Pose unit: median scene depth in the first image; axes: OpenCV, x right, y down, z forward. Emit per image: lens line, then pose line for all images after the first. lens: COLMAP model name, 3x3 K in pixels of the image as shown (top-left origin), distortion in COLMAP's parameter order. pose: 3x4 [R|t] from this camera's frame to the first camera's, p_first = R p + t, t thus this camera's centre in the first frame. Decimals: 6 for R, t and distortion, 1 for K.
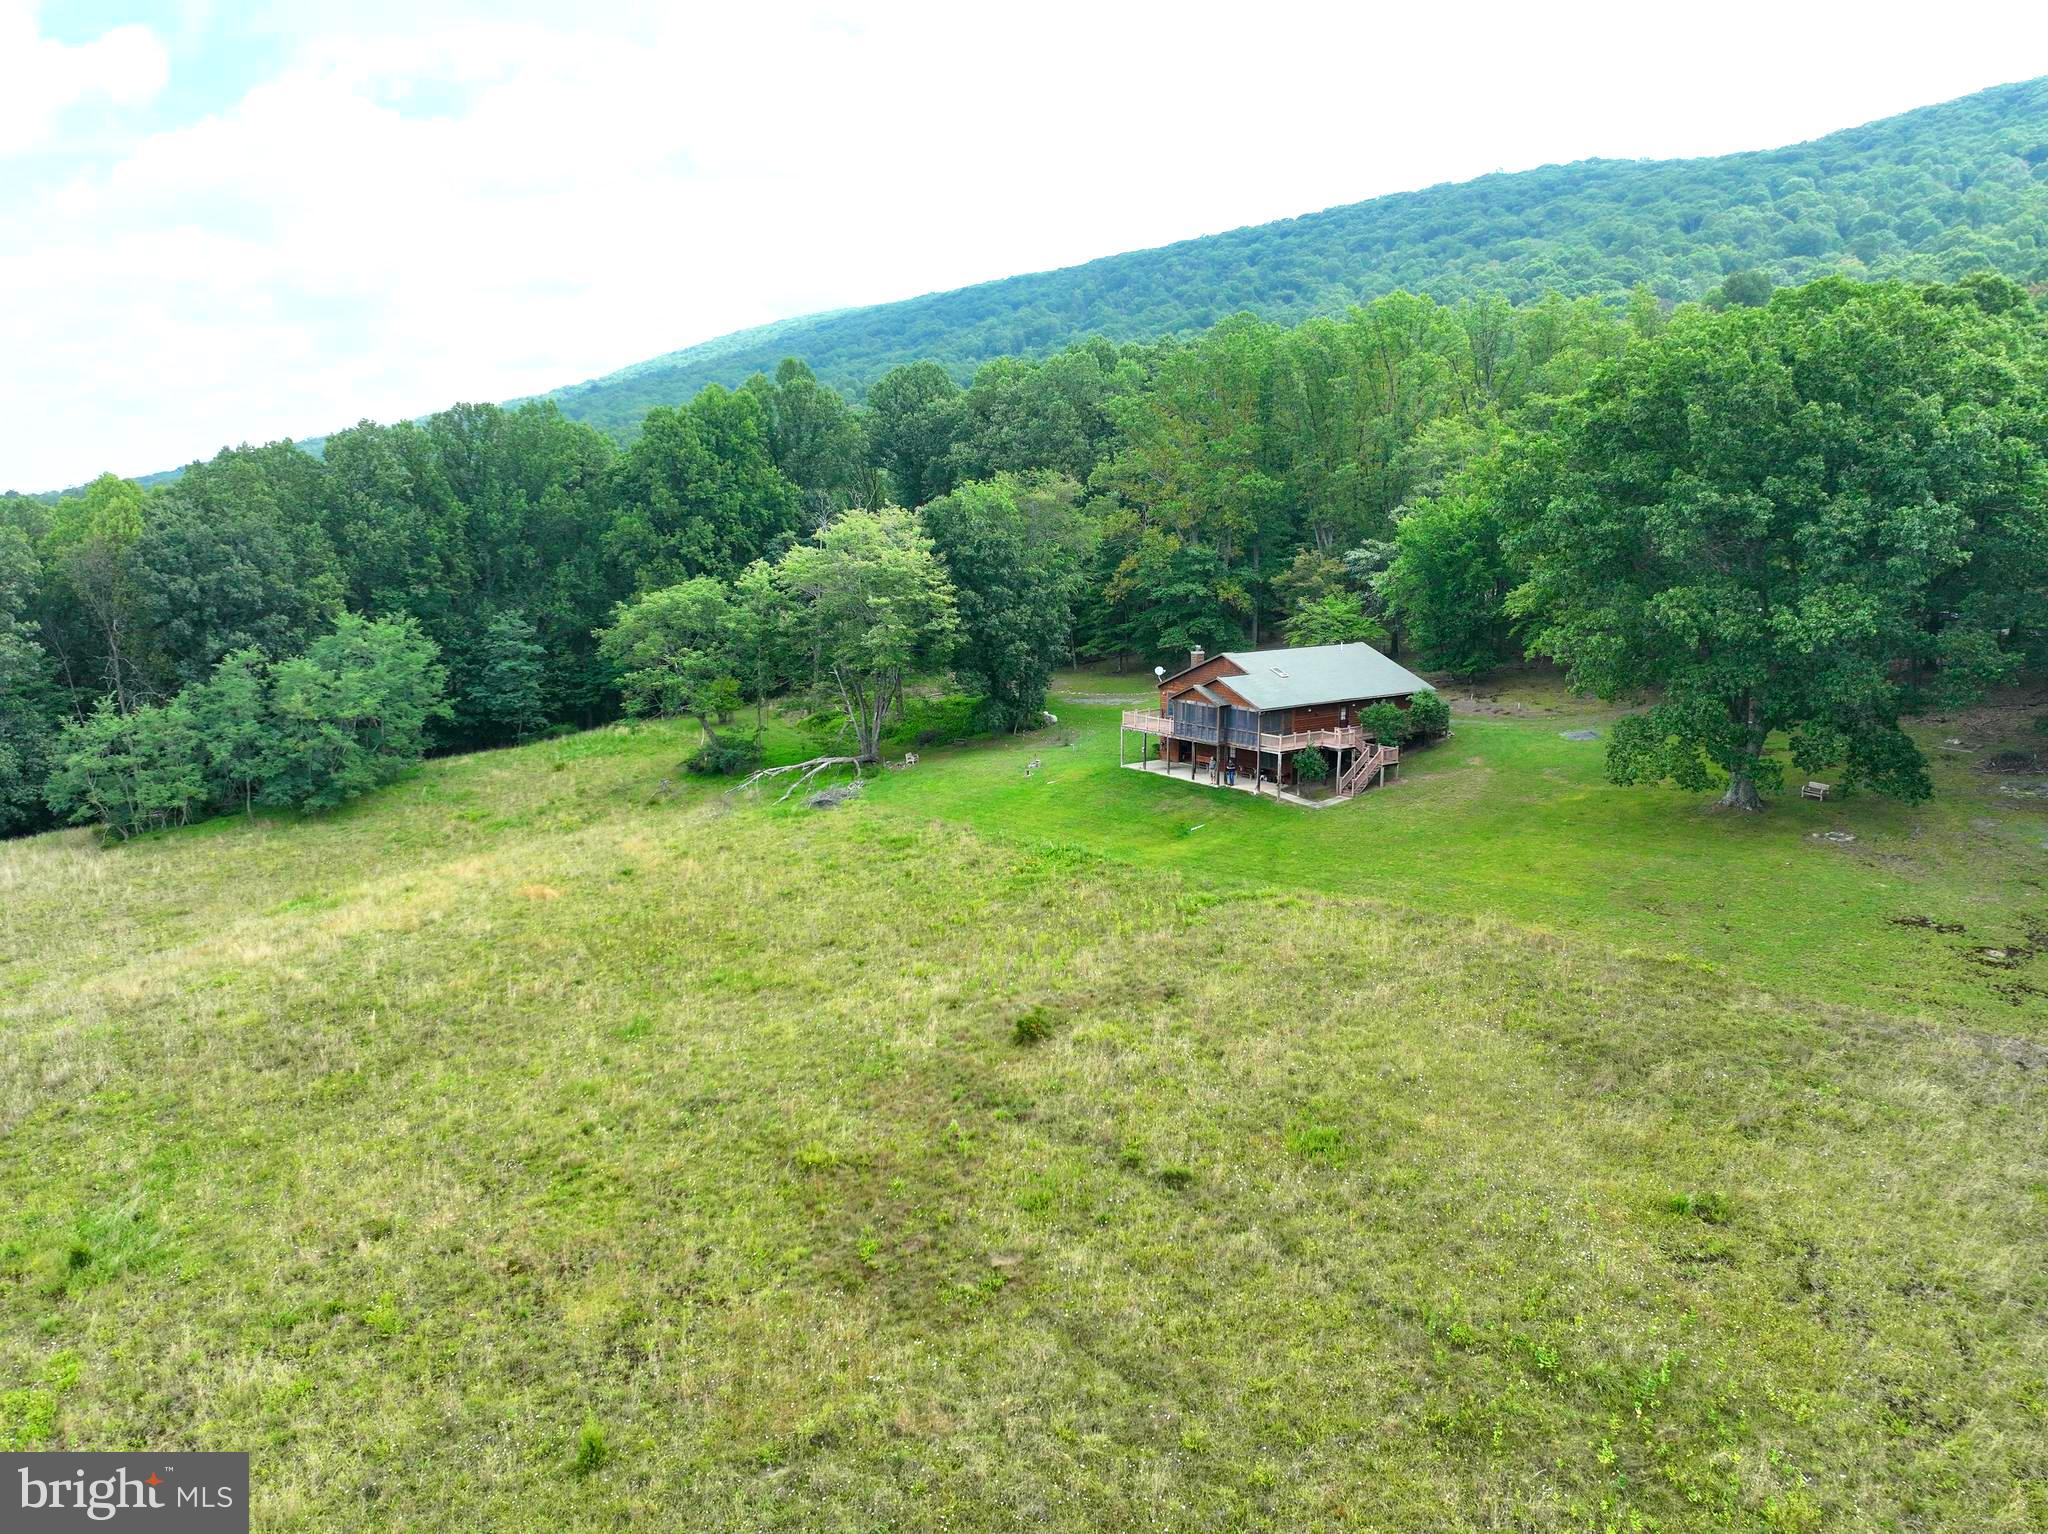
lens RADIAL K [[1444.1, 0, 1035.0], [0, 1444.1, 754.4], [0, 0, 1]] dist [0.002985, 0.008889]
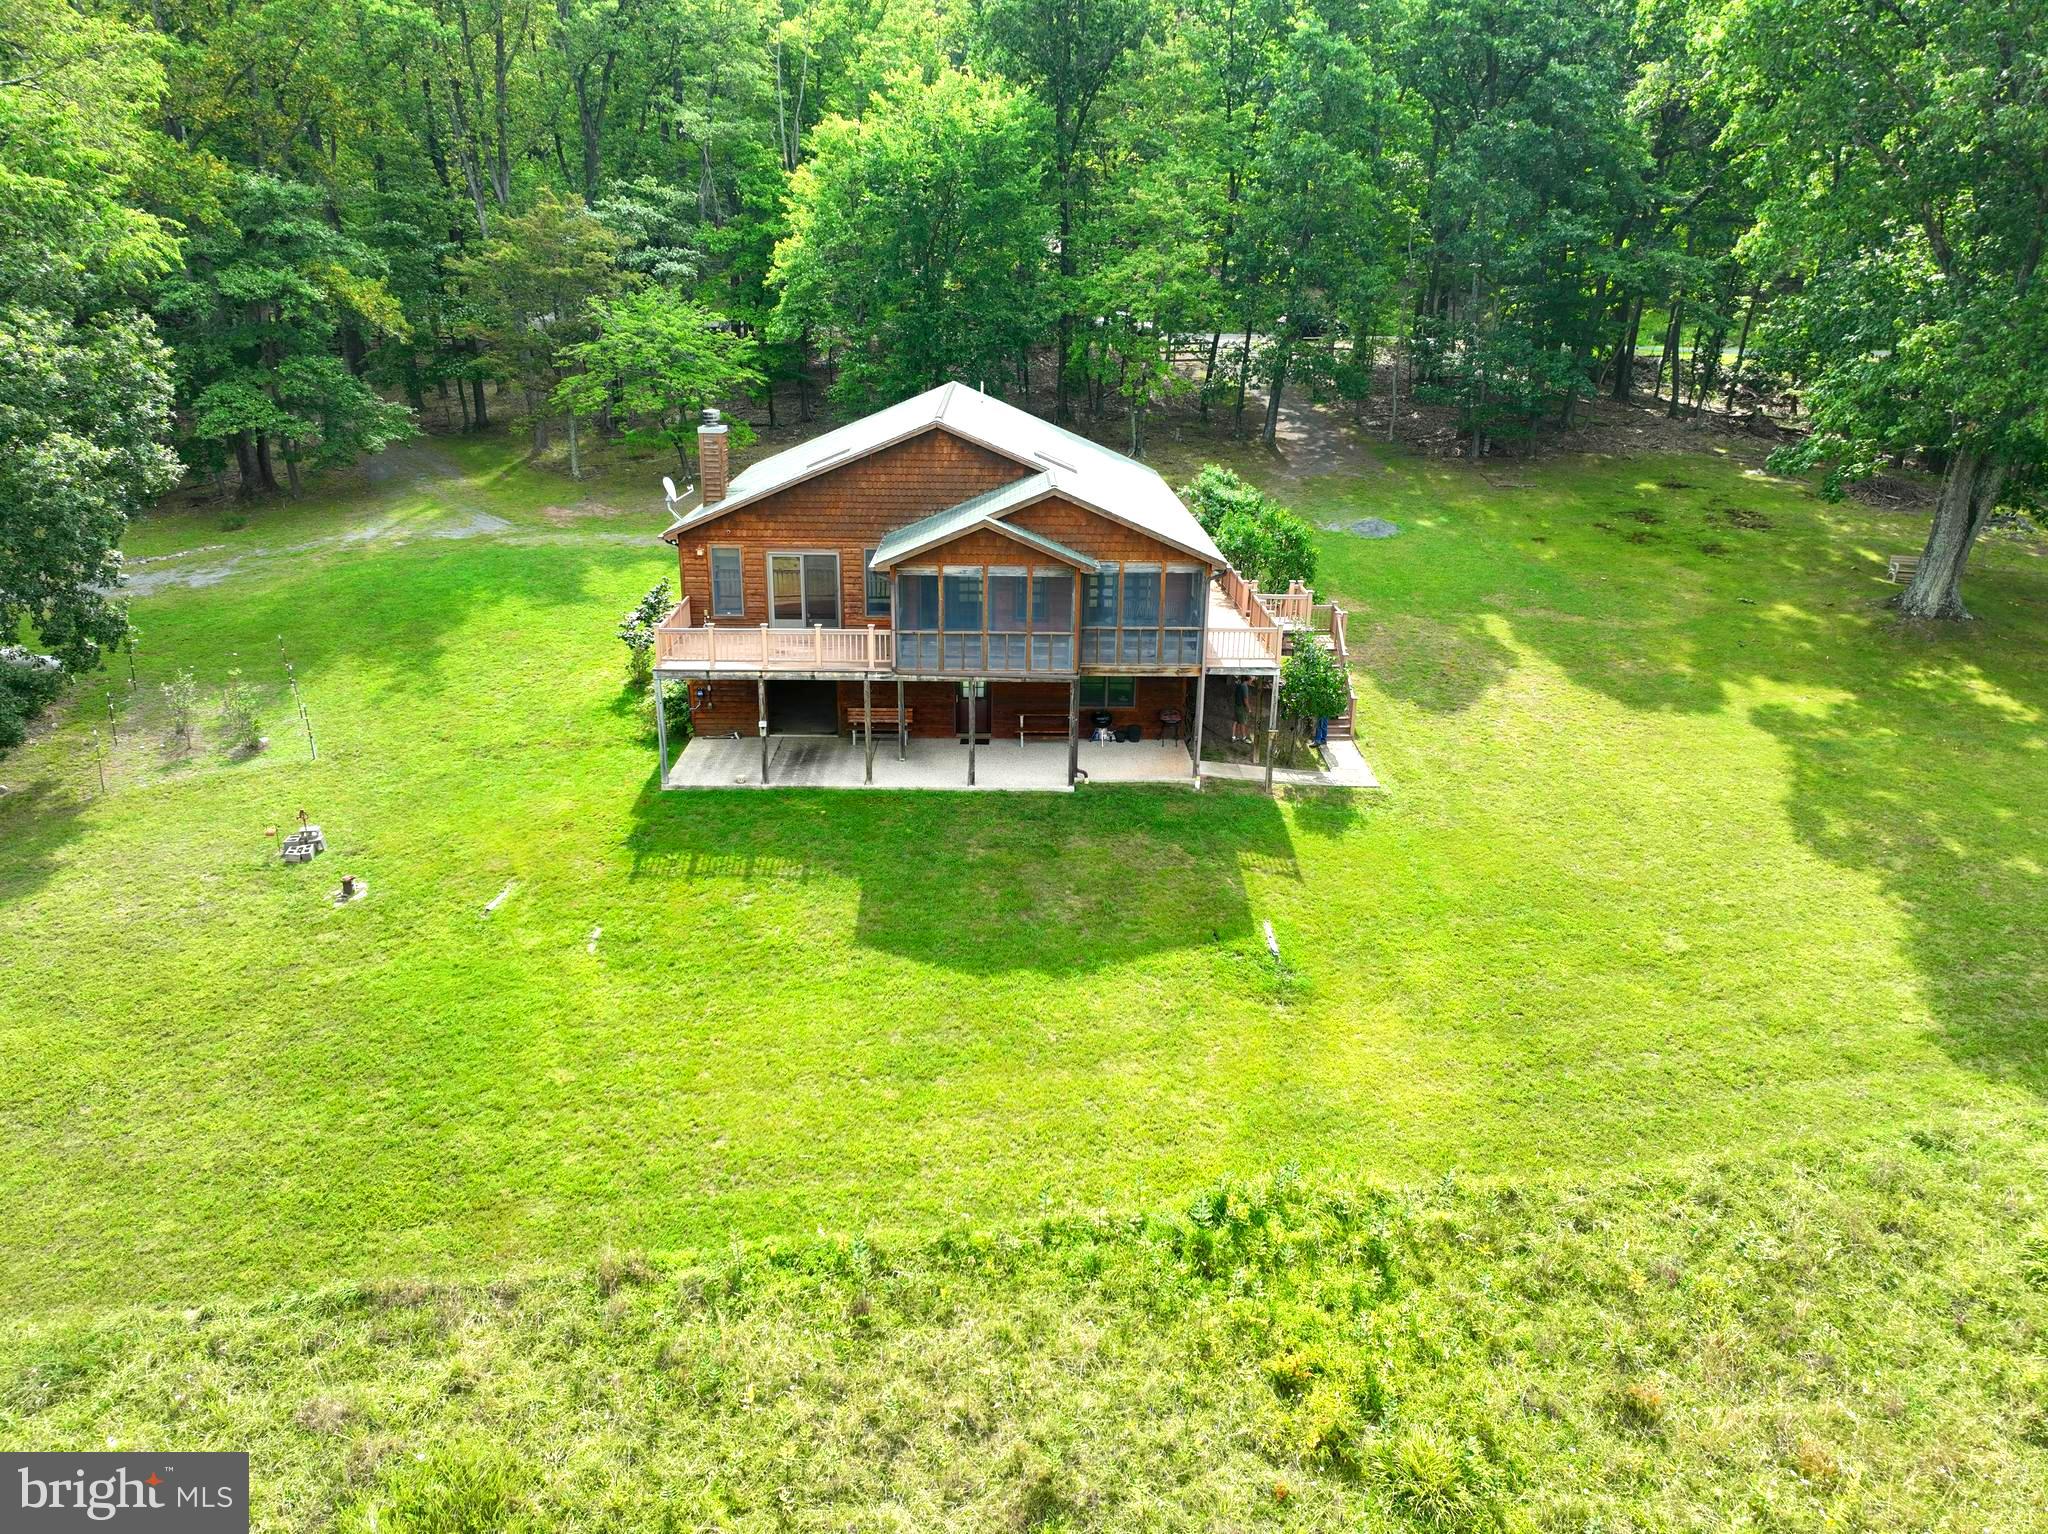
lens RADIAL K [[1444.1, 0, 1035.0], [0, 1444.1, 754.4], [0, 0, 1]] dist [0.002985, 0.008889]
pose [[0.572536, -0.242738, 0.783122, -0.166926], [0.114182, 0.969466, 0.217020, -0.067559], [-0.811890, -0.034833, 0.582771, 0.795822]]
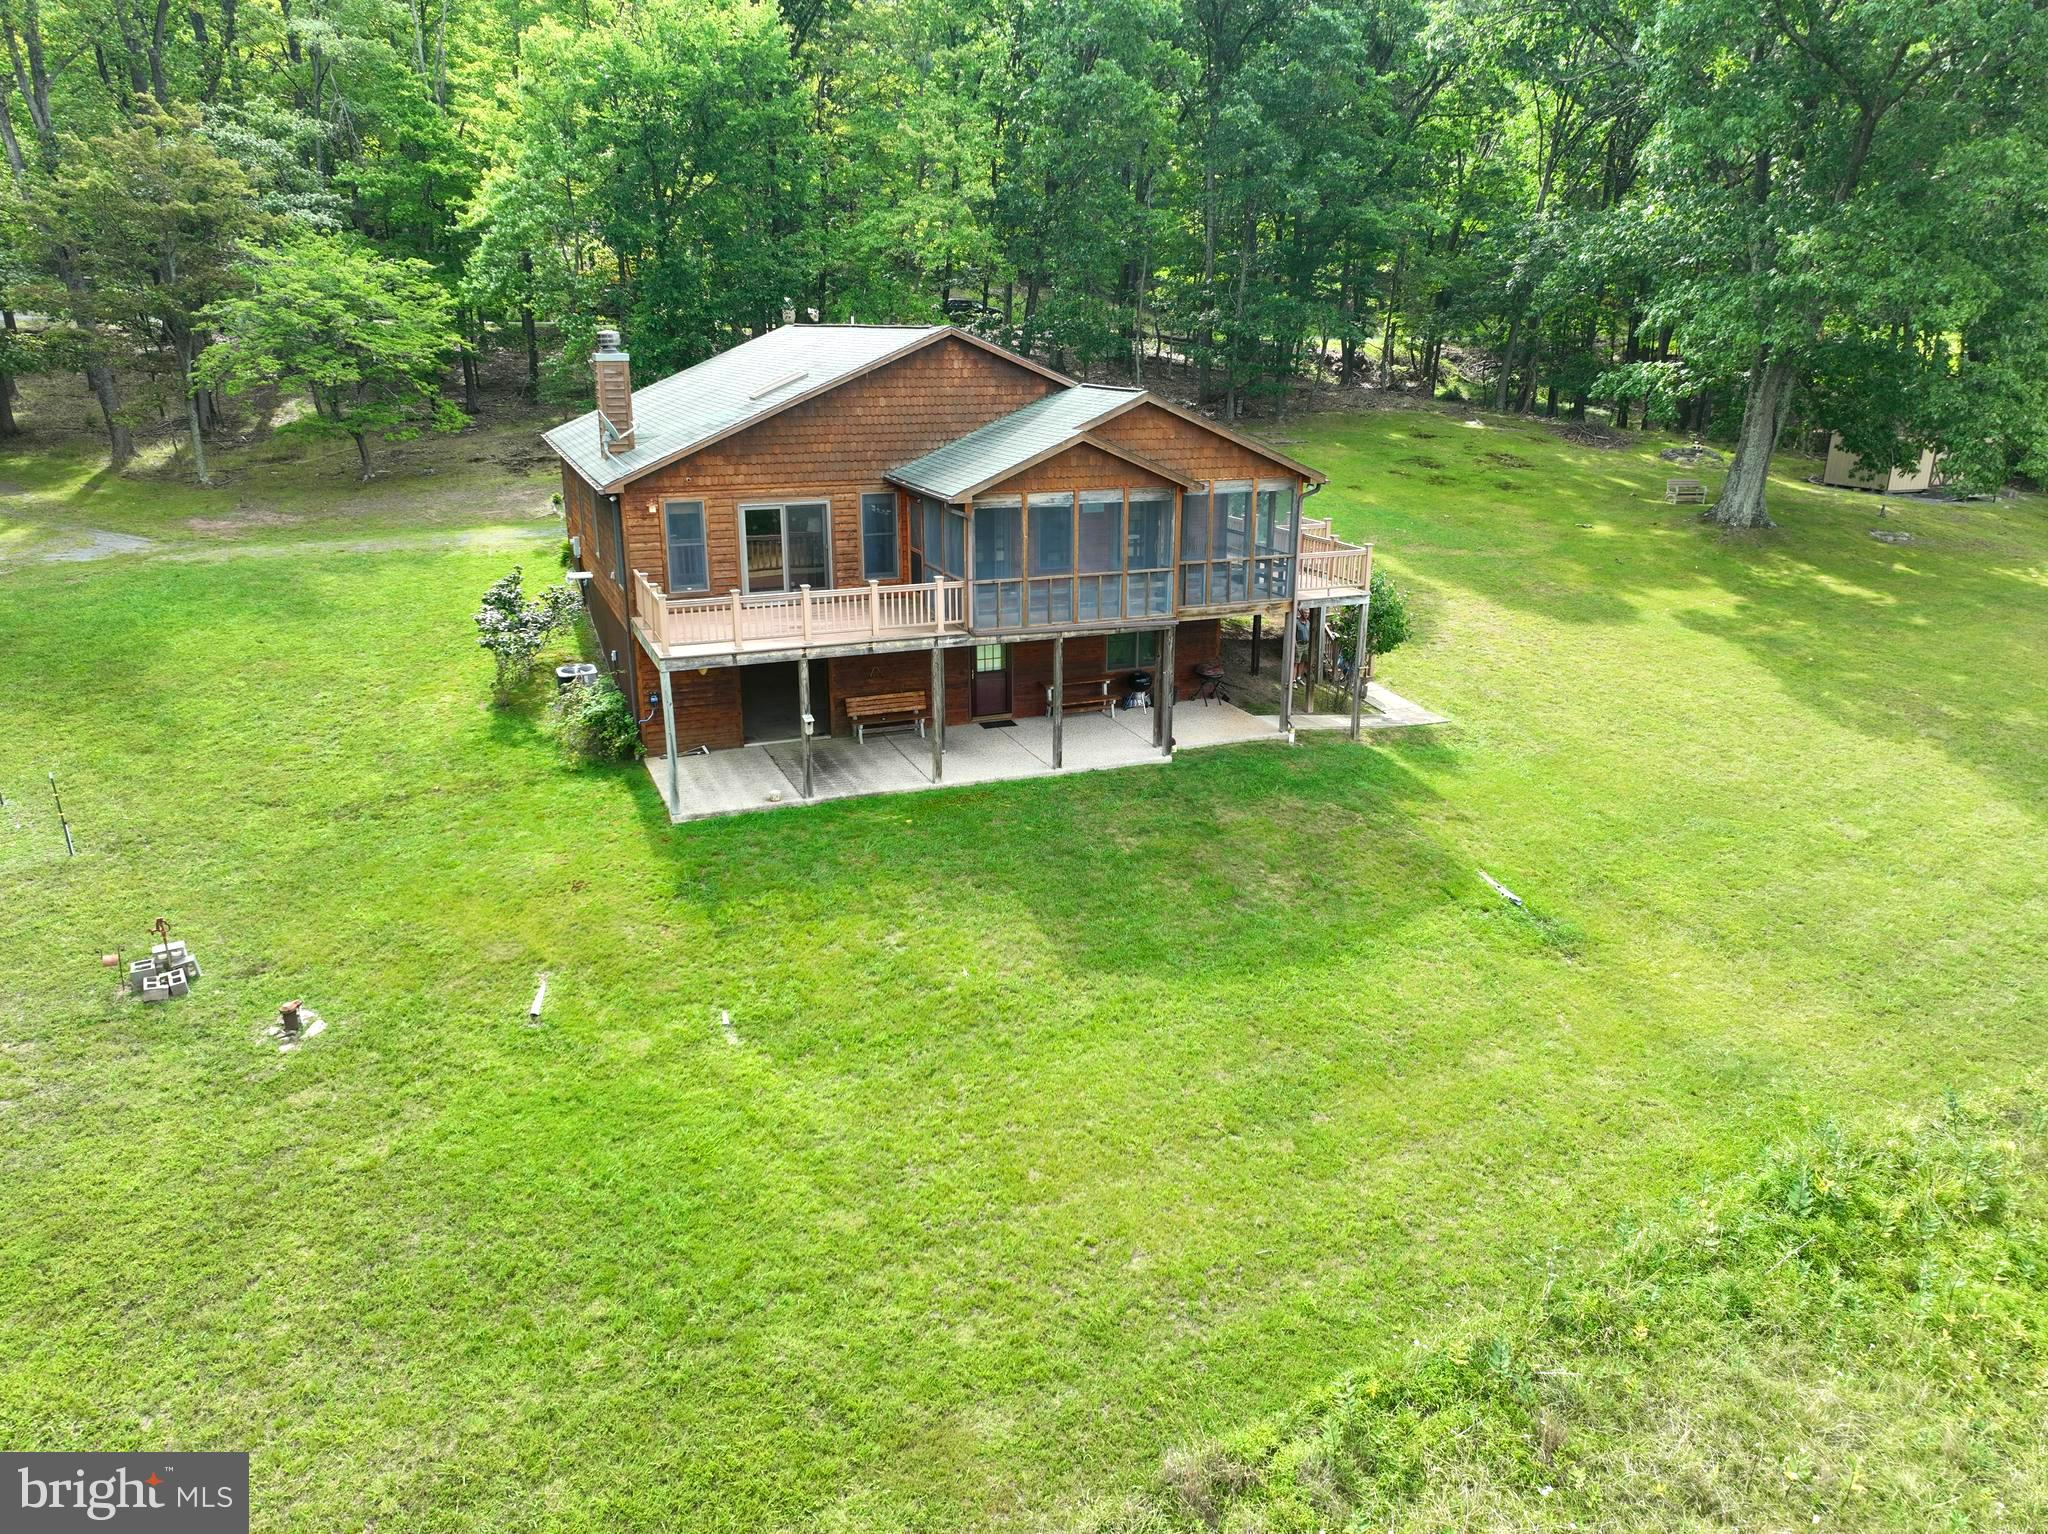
lens RADIAL K [[1444.1, 0, 1035.0], [0, 1444.1, 754.4], [0, 0, 1]] dist [0.002985, 0.008889]
pose [[0.243243, -0.271295, 0.931253, -0.168074], [0.152782, 0.958820, 0.239420, -0.056781], [-0.957857, 0.084041, 0.274676, 0.946464]]
